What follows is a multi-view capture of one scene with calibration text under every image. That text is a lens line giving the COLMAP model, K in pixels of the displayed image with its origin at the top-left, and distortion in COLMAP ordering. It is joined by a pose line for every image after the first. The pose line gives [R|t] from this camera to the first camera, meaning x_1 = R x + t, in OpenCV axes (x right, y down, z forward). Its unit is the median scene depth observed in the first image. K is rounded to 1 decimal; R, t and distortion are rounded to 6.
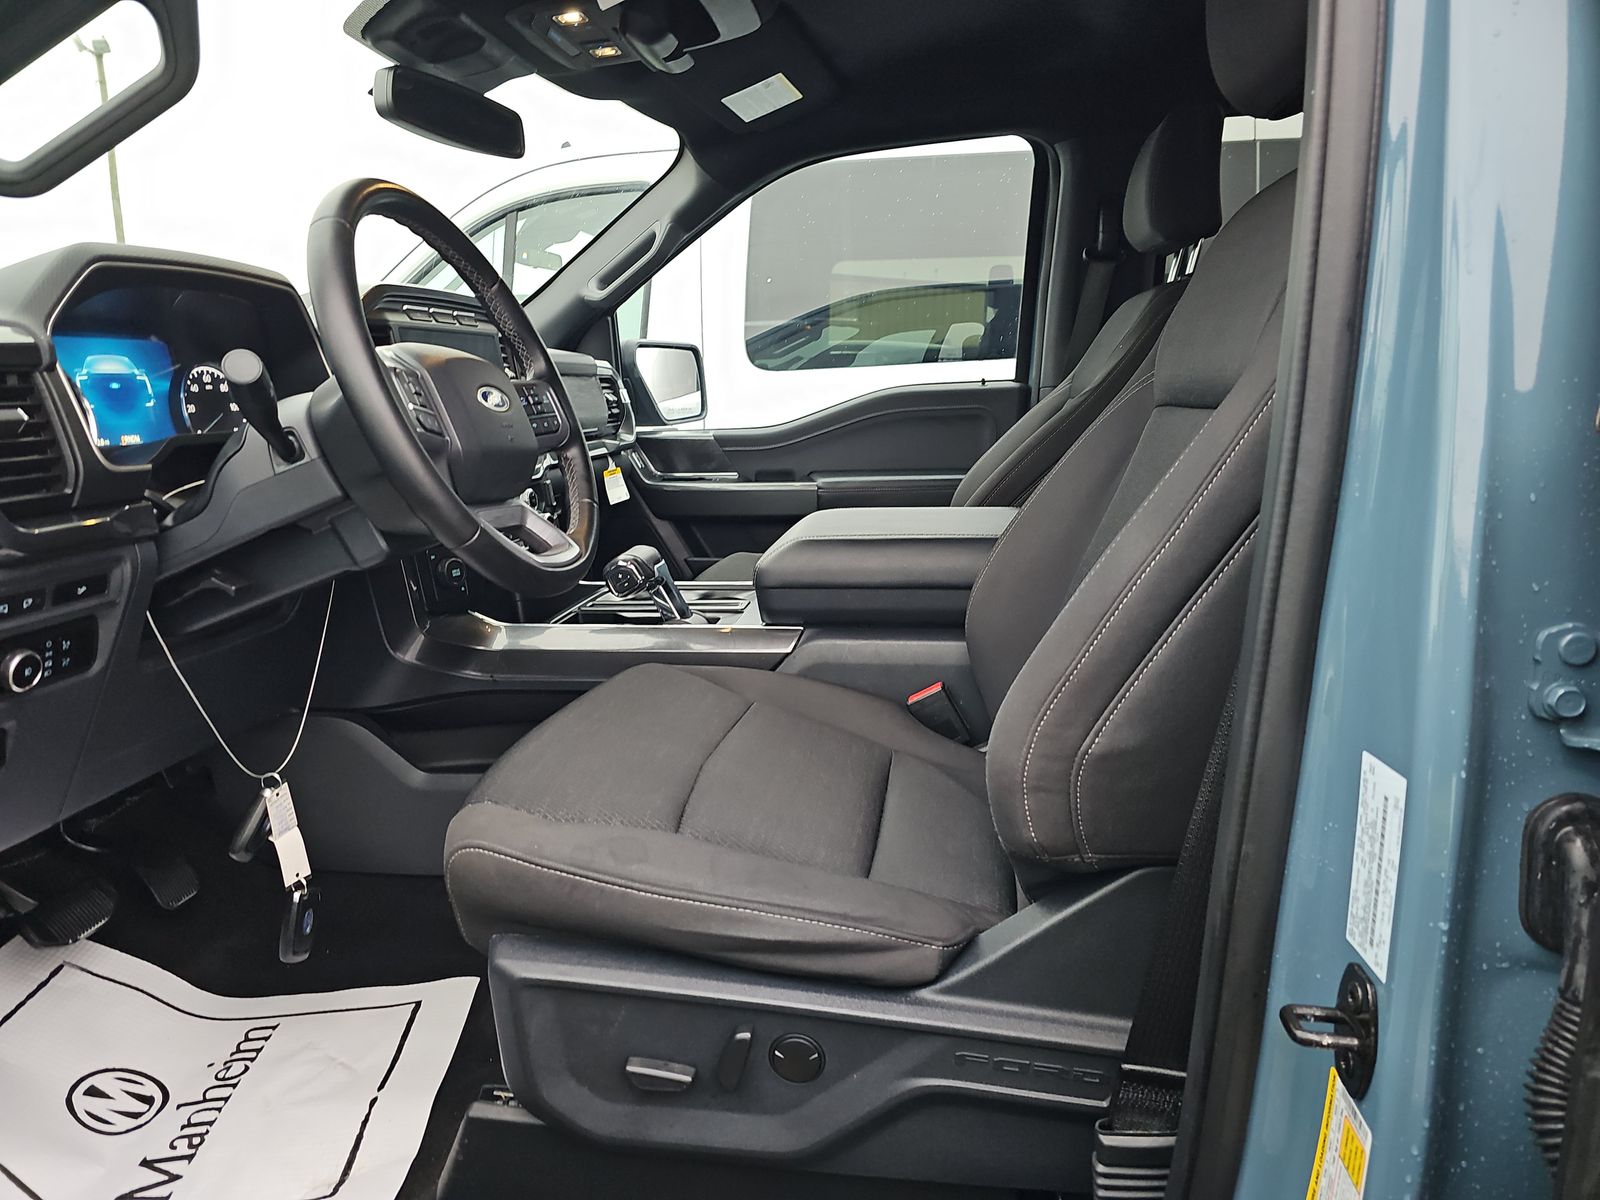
lens RADIAL K [[1069.3, 0, 794.2], [0, 1069.3, 610.3], [0, 0, 1]] dist [0.030213, -0.006827]
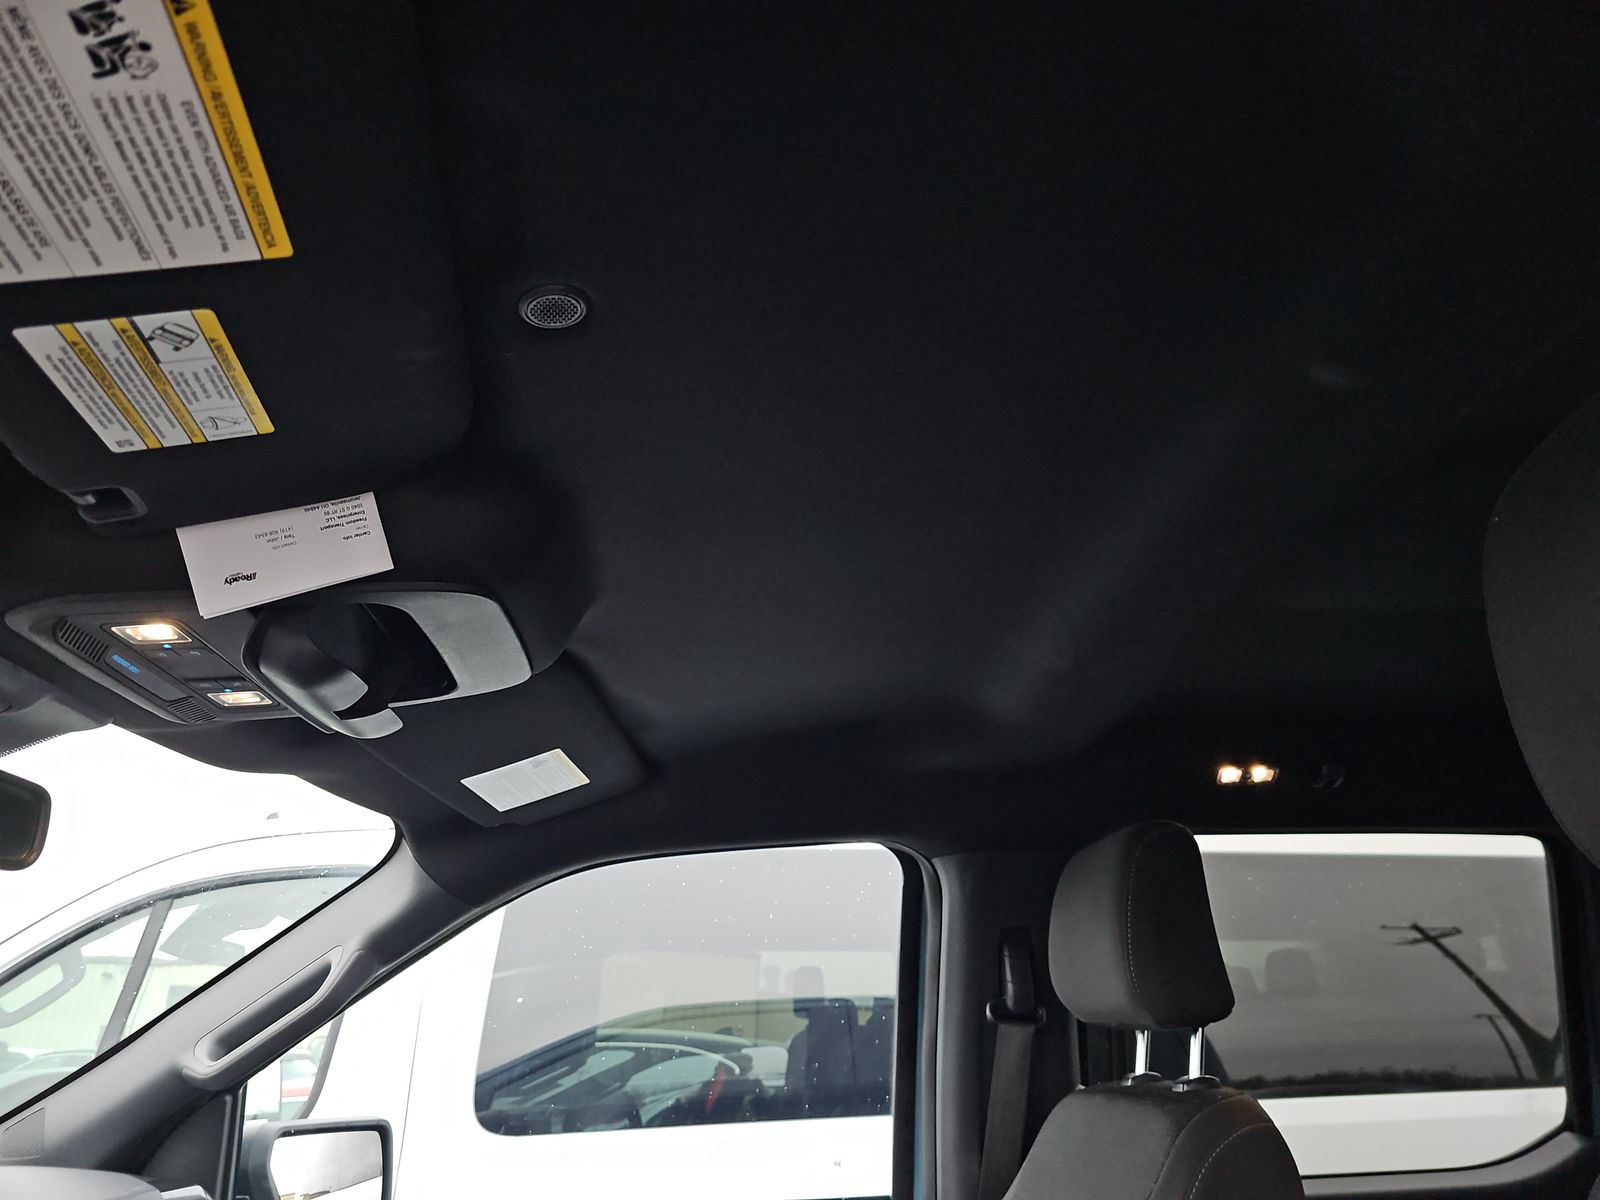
lens RADIAL K [[1069.3, 0, 794.2], [0, 1069.3, 610.3], [0, 0, 1]] dist [0.030213, -0.006827]
pose [[0.976986, 0.082935, 0.196522, -0.006188], [0.041781, 0.829065, -0.557589, -0.167373], [-0.209173, 0.552968, 0.806519, 0.334389]]
